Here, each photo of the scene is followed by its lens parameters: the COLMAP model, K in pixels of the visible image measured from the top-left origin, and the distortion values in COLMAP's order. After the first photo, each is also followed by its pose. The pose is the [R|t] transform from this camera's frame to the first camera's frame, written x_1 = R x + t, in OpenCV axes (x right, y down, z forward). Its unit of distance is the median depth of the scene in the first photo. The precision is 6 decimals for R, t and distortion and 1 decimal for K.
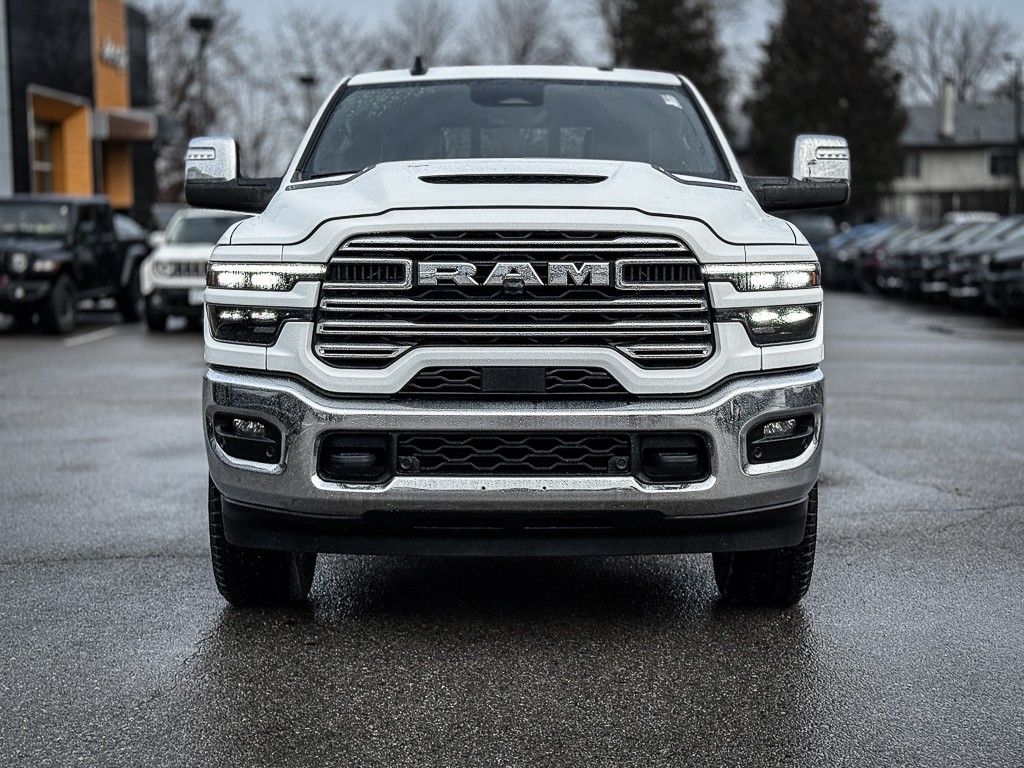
lens RADIAL K [[1680.0, 0, 512.1], [0, 1680.0, 380.6], [0, 0, 1]] dist [0.190132, 0.000000]
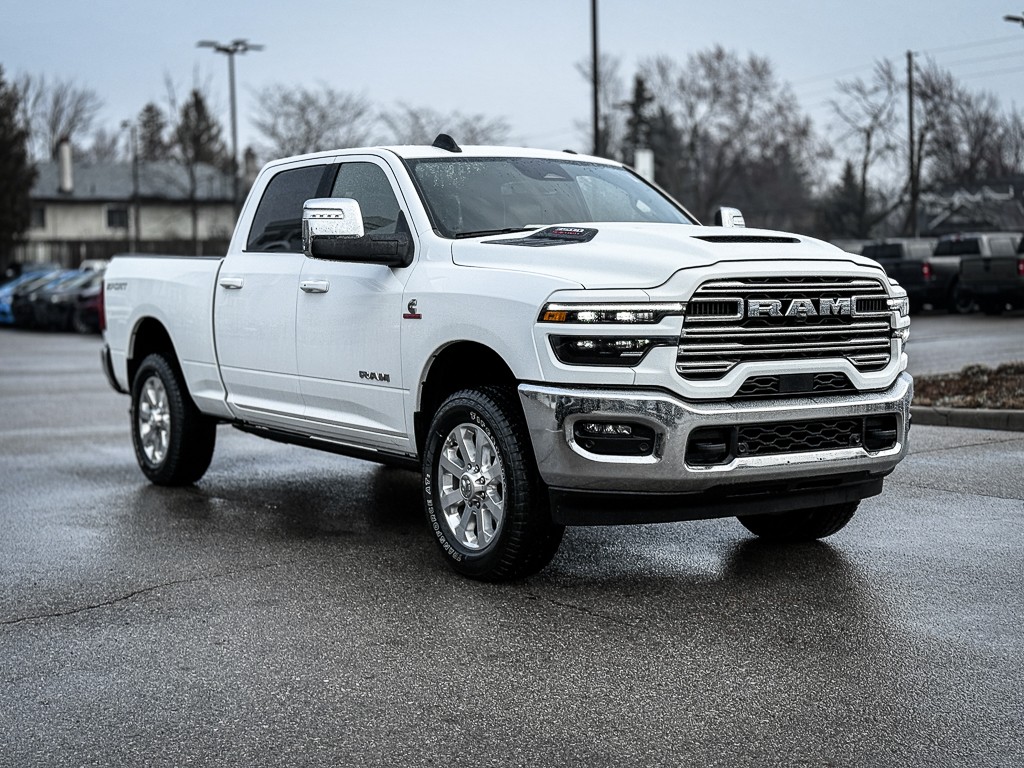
lens RADIAL K [[1579.5, 0, 509.5], [0, 1579.5, 388.2], [0, 0, 1]] dist [-0.042660, 0.000000]
pose [[0.850015, -0.044120, 0.524908, -0.885359], [0.053038, 0.998591, -0.001953, -0.006396], [-0.524082, 0.029500, 0.851157, 0.013056]]
